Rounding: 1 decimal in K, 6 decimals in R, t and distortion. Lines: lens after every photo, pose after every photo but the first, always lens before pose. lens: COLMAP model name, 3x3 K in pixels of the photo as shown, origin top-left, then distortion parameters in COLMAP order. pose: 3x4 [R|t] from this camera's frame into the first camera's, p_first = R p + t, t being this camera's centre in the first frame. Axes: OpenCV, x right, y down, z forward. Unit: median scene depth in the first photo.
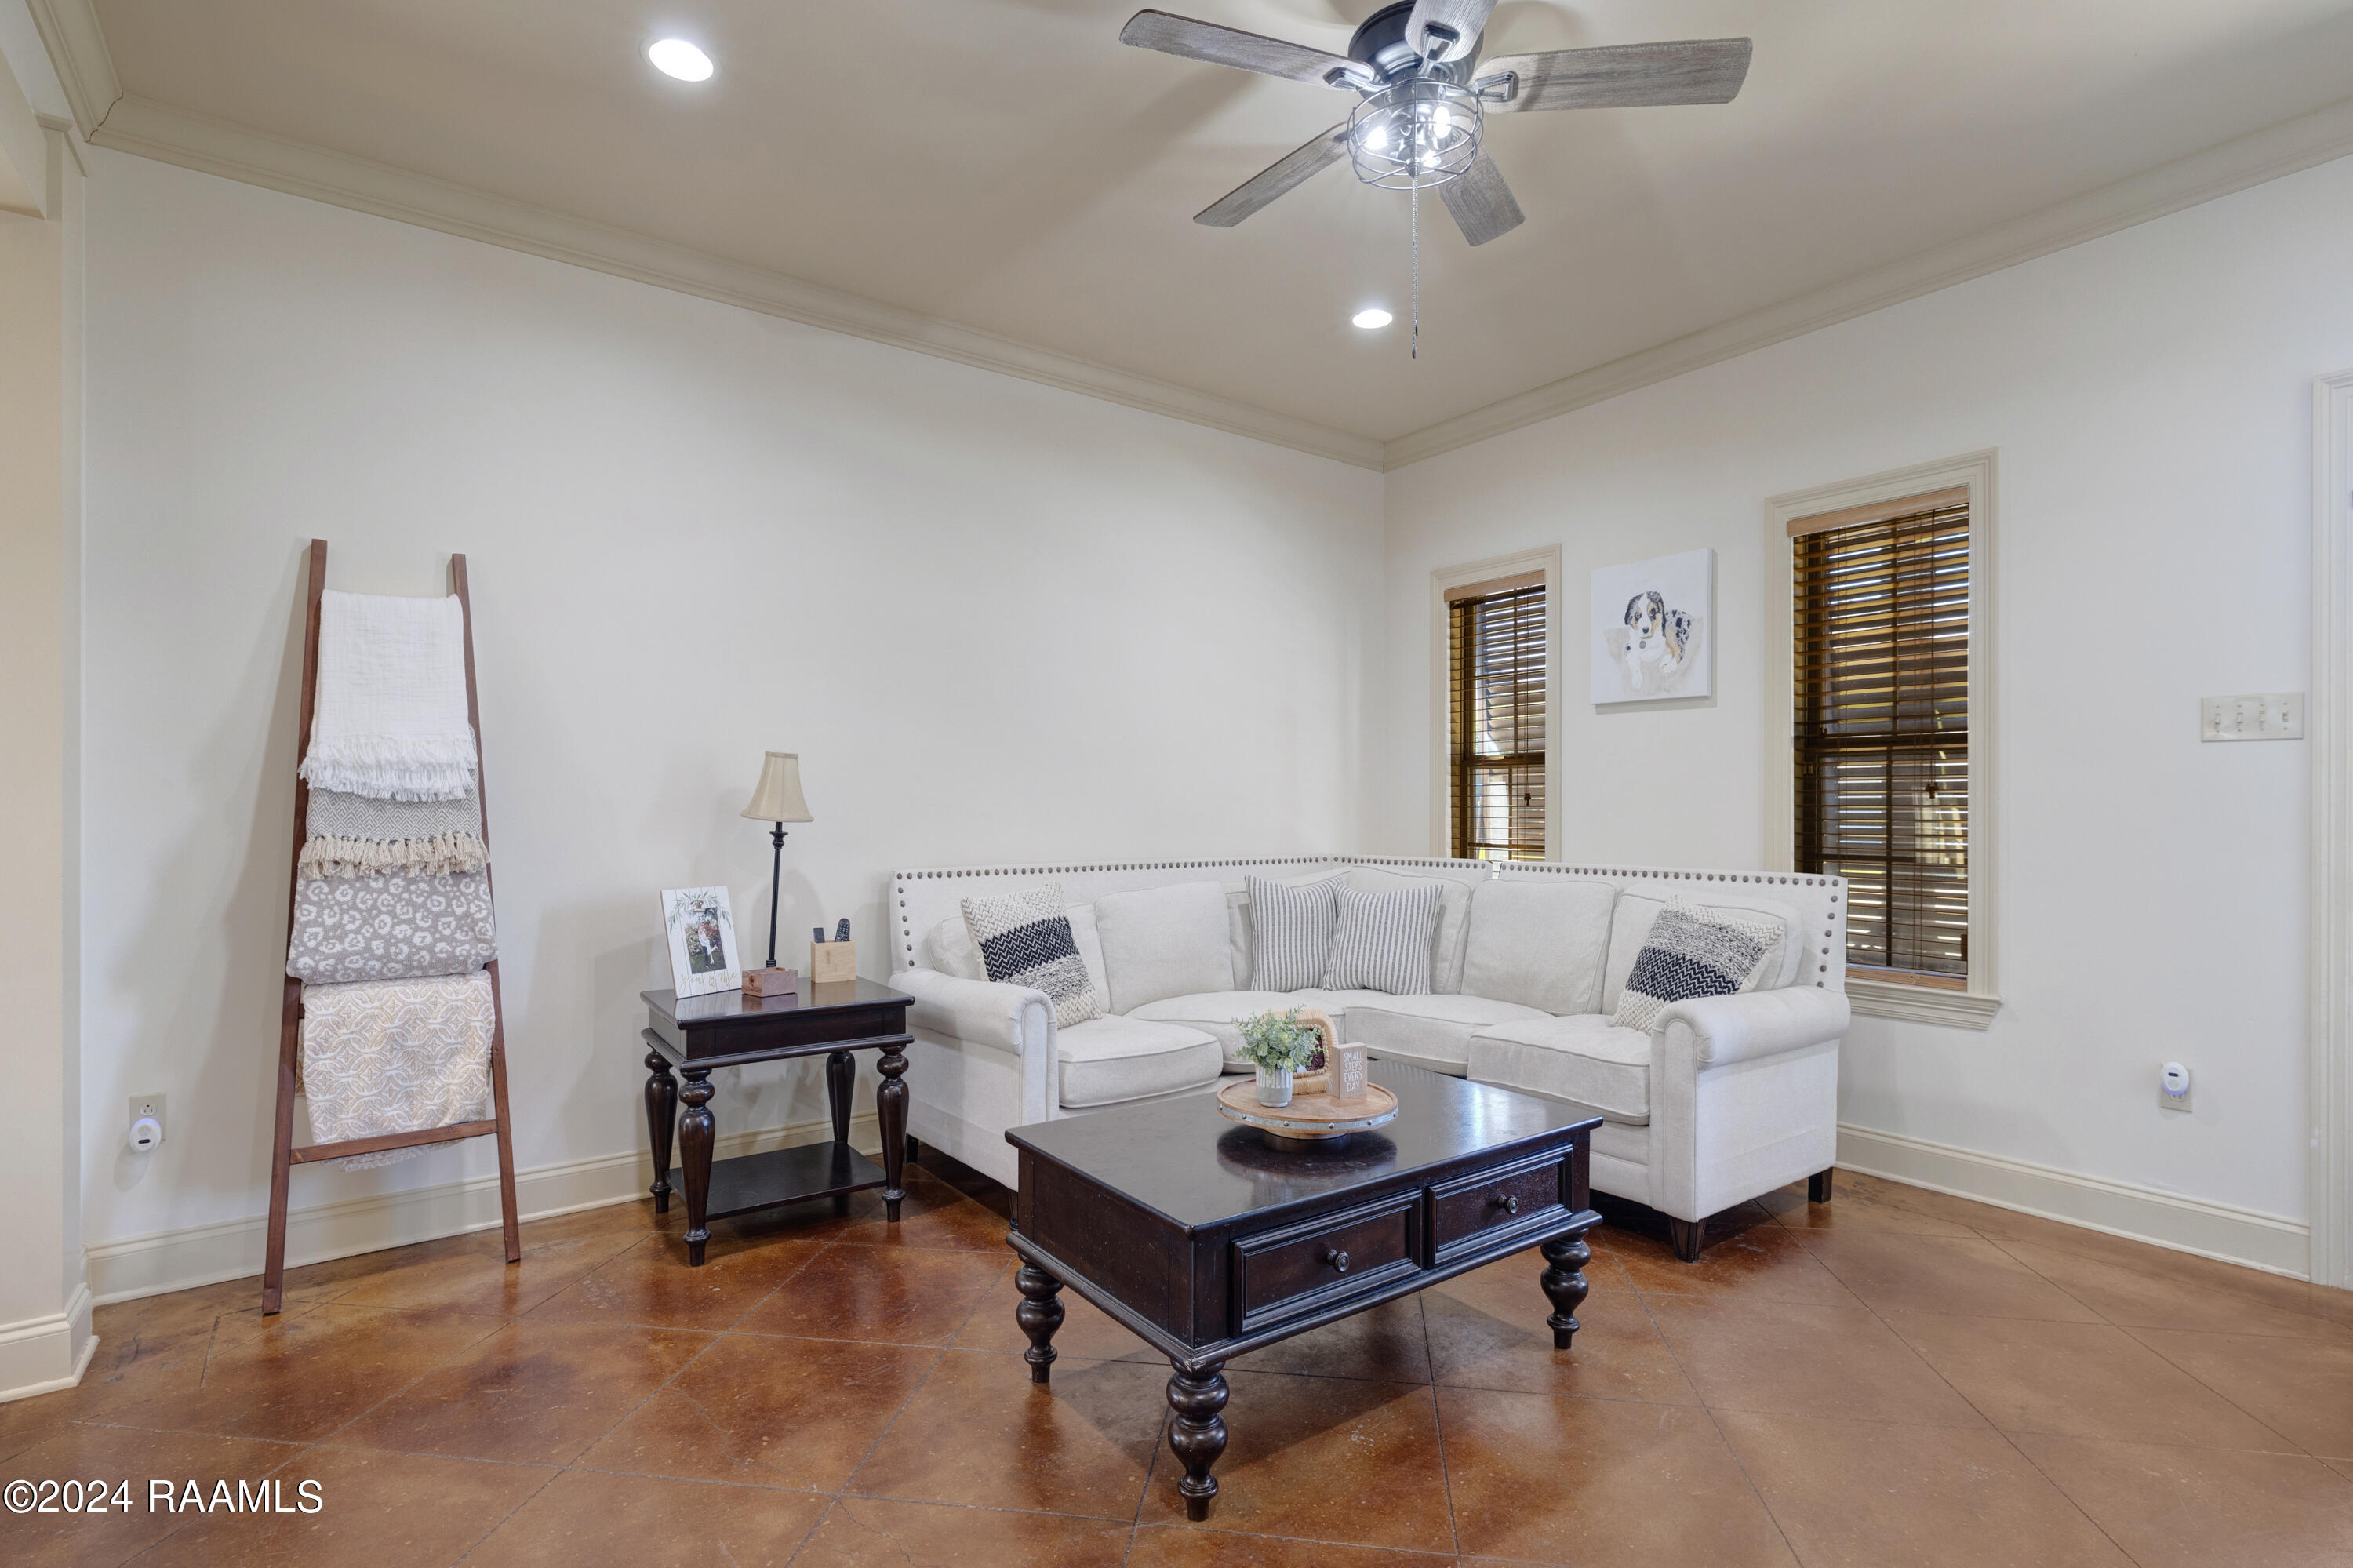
lens RADIAL K [[1125.2, 0, 1218.5], [0, 1125.2, 804.4], [0, 0, 1]] dist [0.000159, -0.000011]
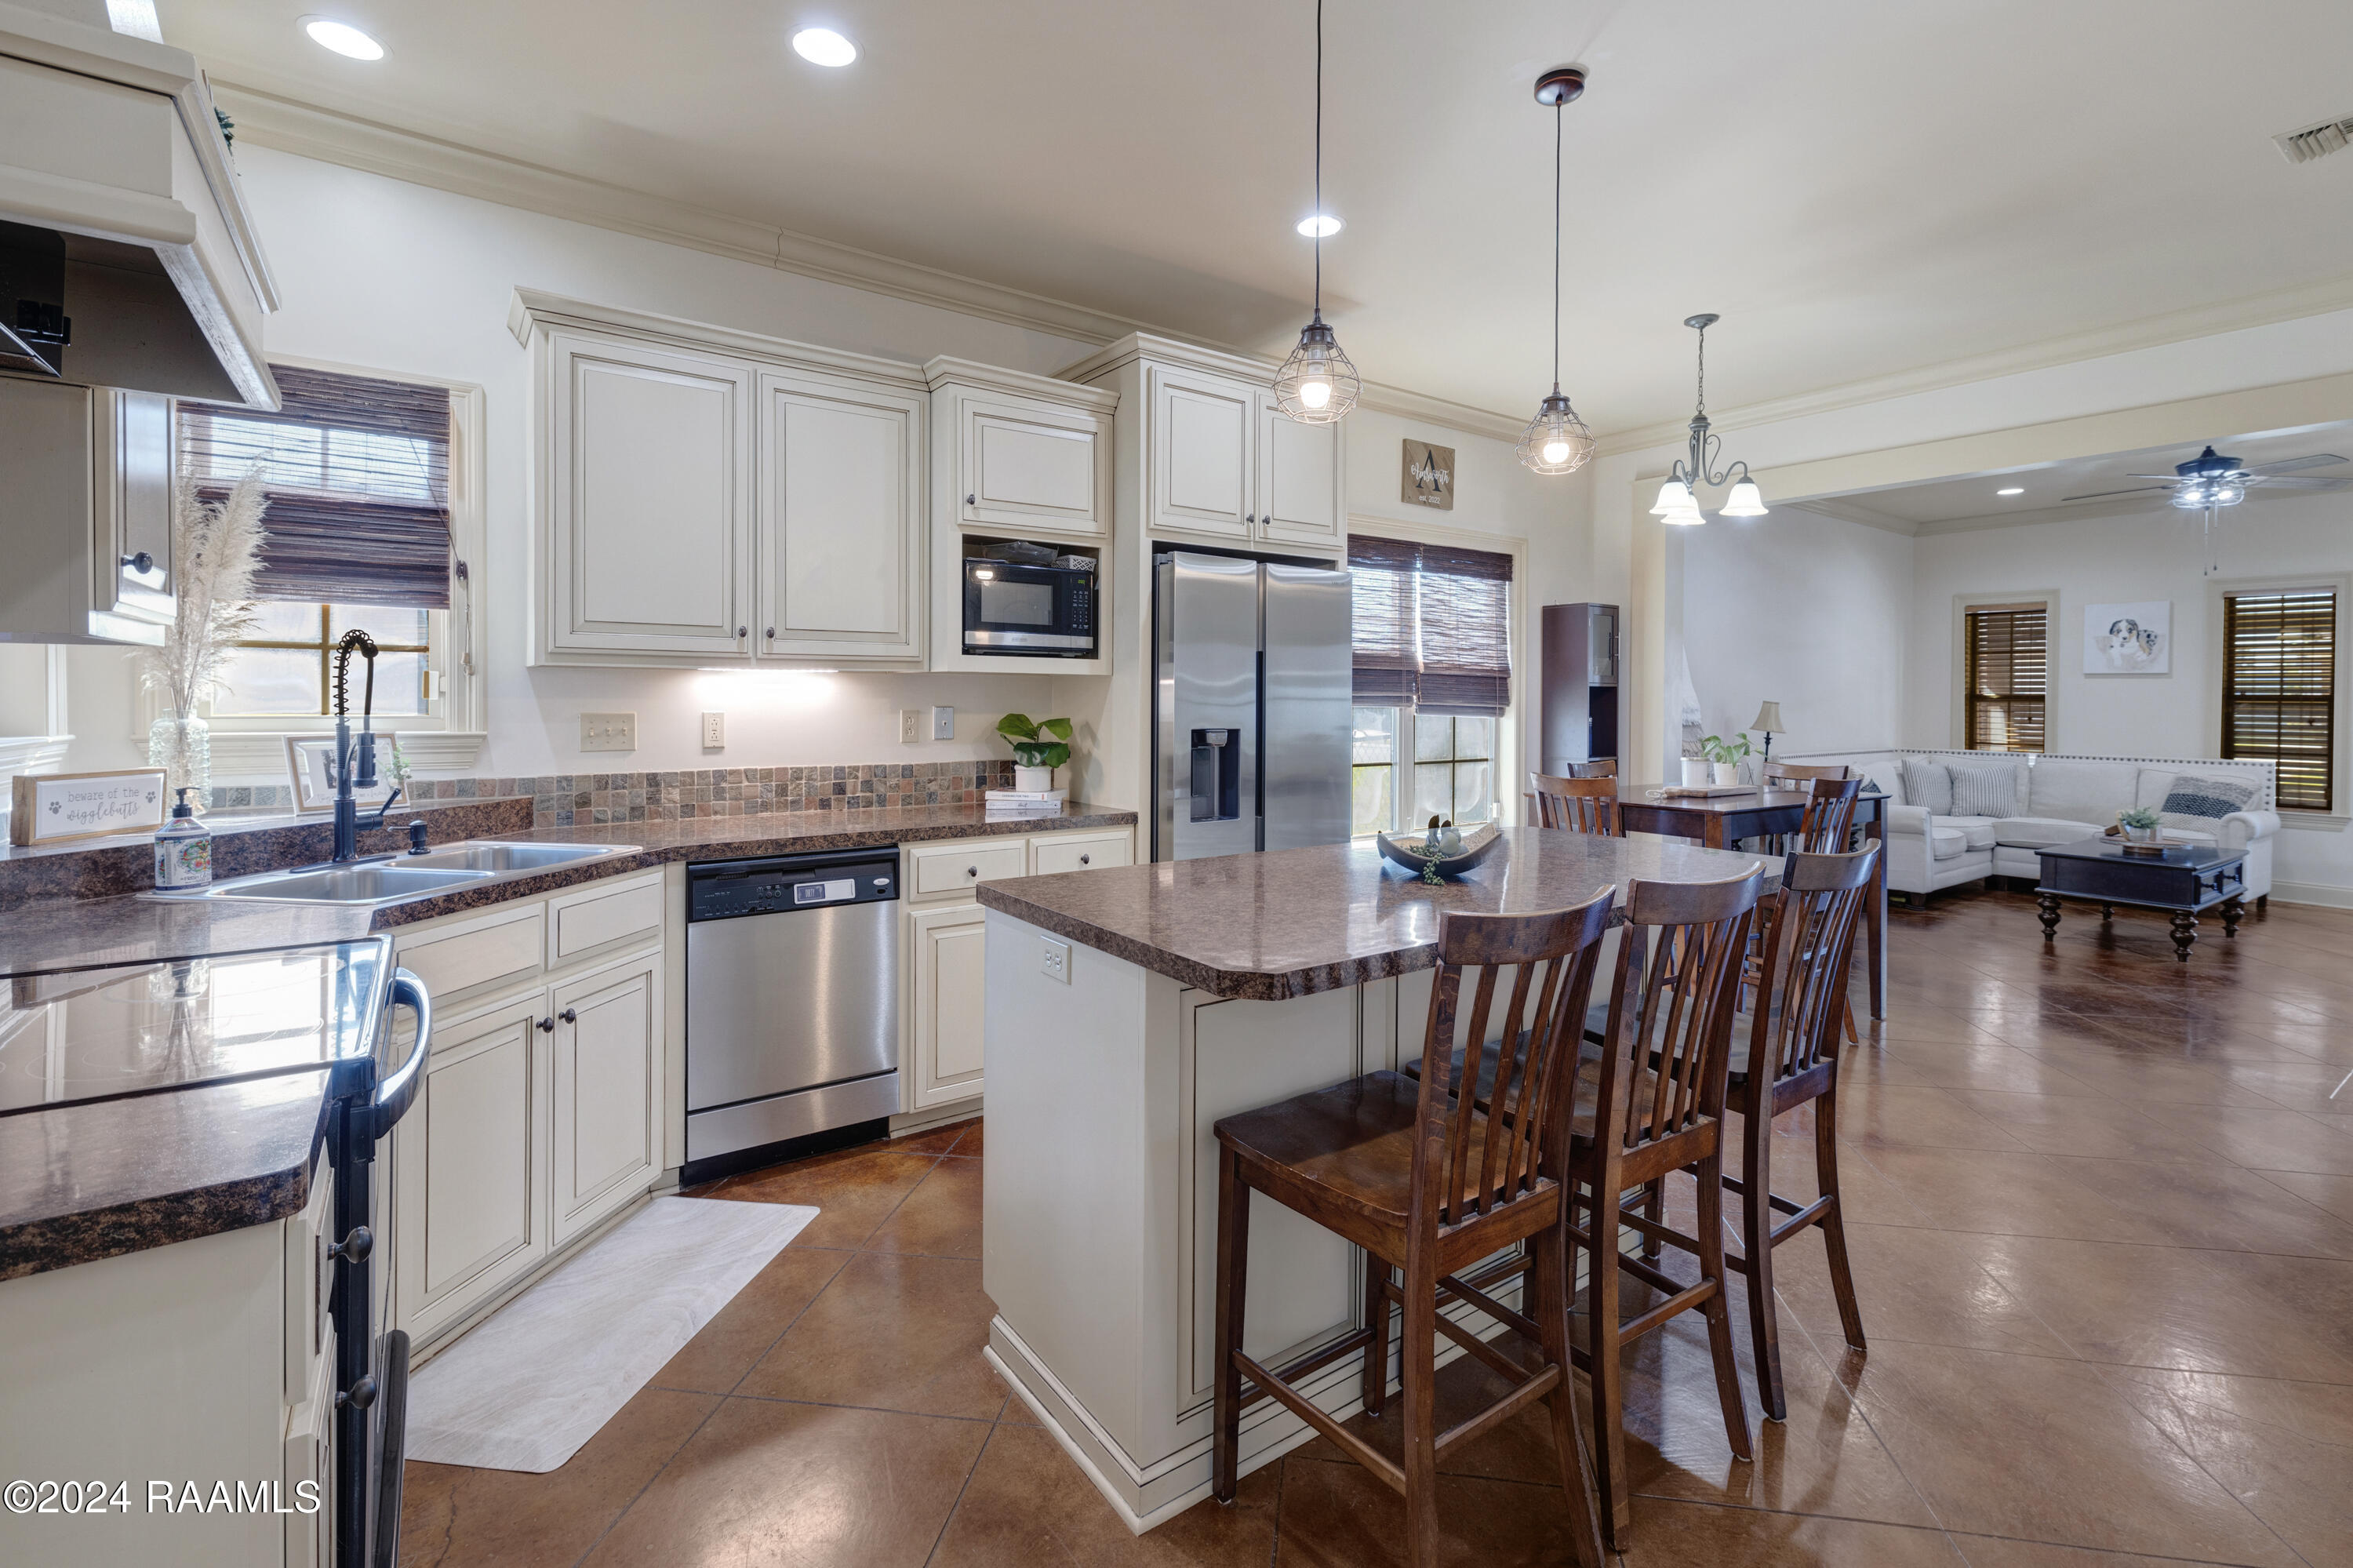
lens RADIAL K [[1040.7, 0, 1166.5], [0, 1040.7, 702.2], [0, 0, 1]] dist [0.003305, 0.000209]
pose [[0.999643, 0.006923, -0.025810, -1.287836], [-0.006655, 0.999923, 0.010465, -0.049017], [0.025881, -0.010289, 0.999612, -0.912552]]
